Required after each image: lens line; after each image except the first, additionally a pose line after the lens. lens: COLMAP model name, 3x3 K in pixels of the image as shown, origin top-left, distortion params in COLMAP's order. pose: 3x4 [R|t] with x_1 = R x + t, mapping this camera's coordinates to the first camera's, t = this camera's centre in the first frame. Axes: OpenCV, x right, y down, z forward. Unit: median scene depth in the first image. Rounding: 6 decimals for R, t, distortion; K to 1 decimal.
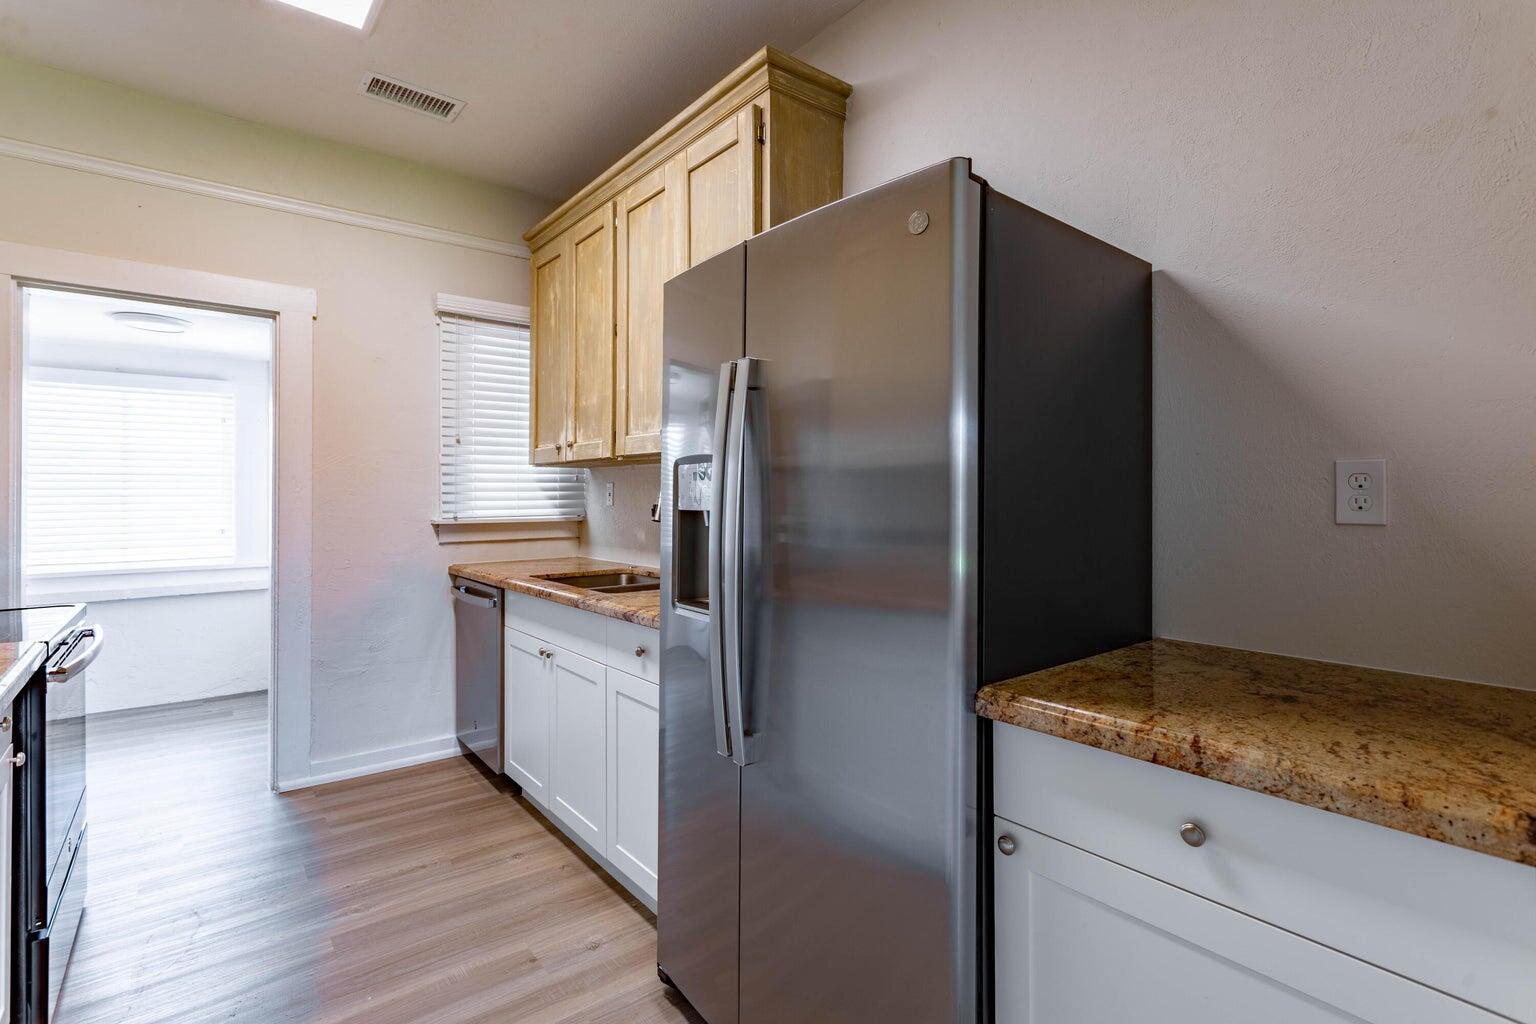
lens RADIAL K [[723.5, 0, 768.0], [0, 723.5, 490.5], [0, 0, 1]] dist [-0.000243, 0.000571]
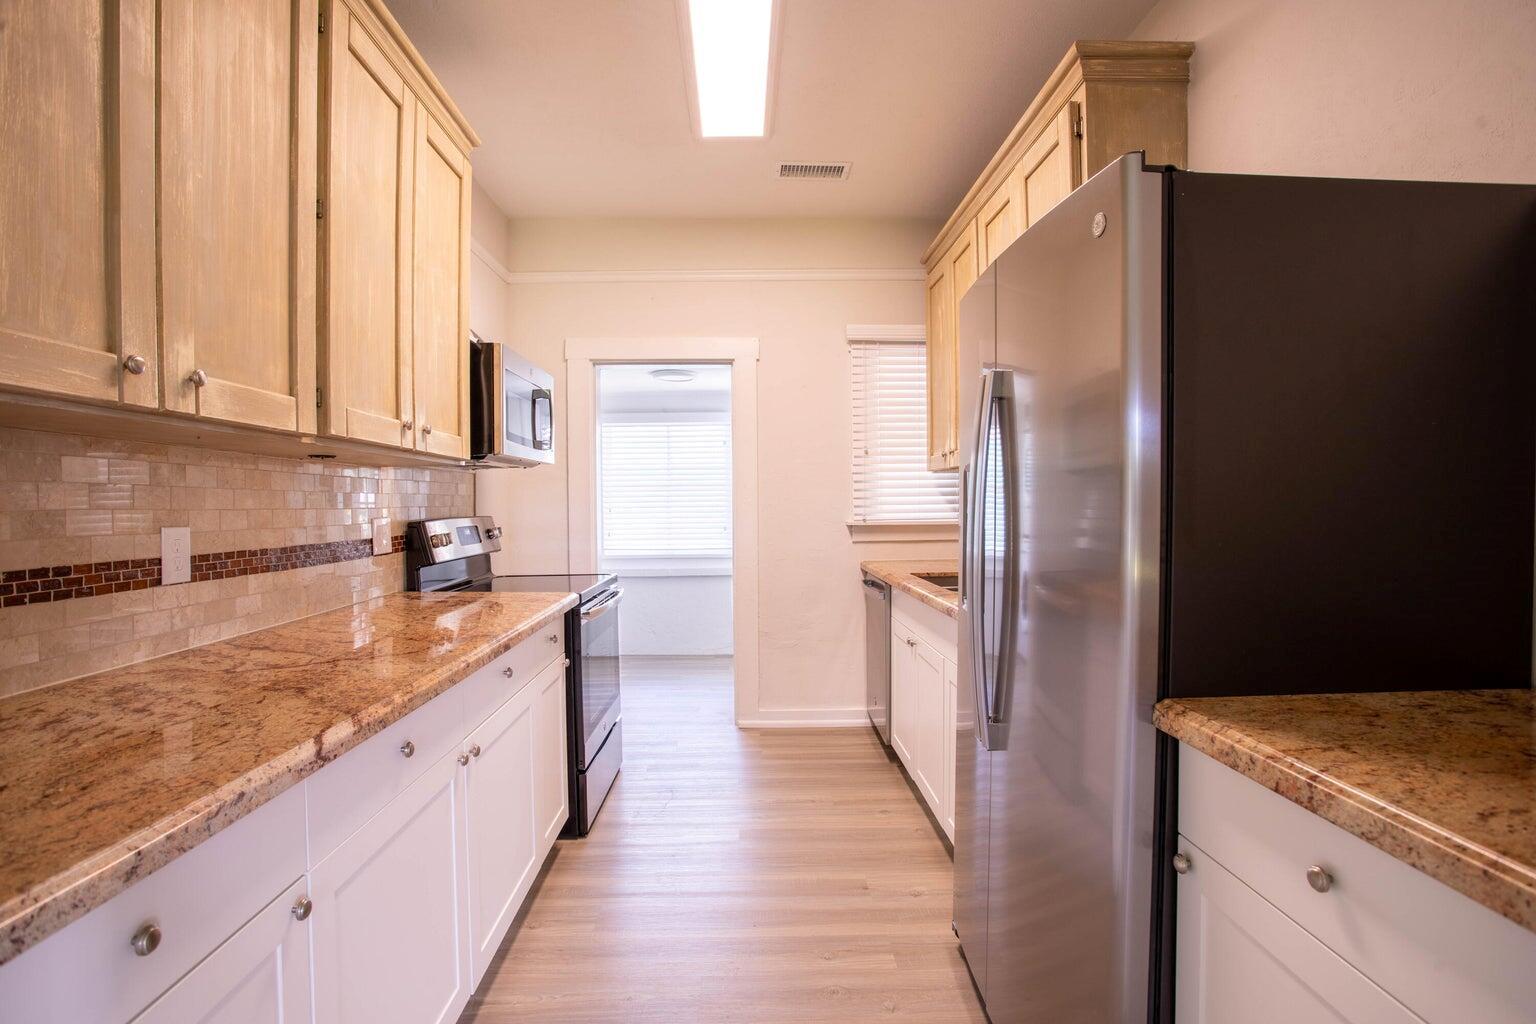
lens RADIAL K [[748.4, 0, 768.0], [0, 748.4, 512.0], [0, 0, 1]] dist [-0.076211, 0.027061]
pose [[0.796540, 0.003534, -0.604575, 0.233054], [0.011518, 0.999713, 0.021020, -0.001635], [0.604476, -0.023707, 0.796271, -0.042176]]
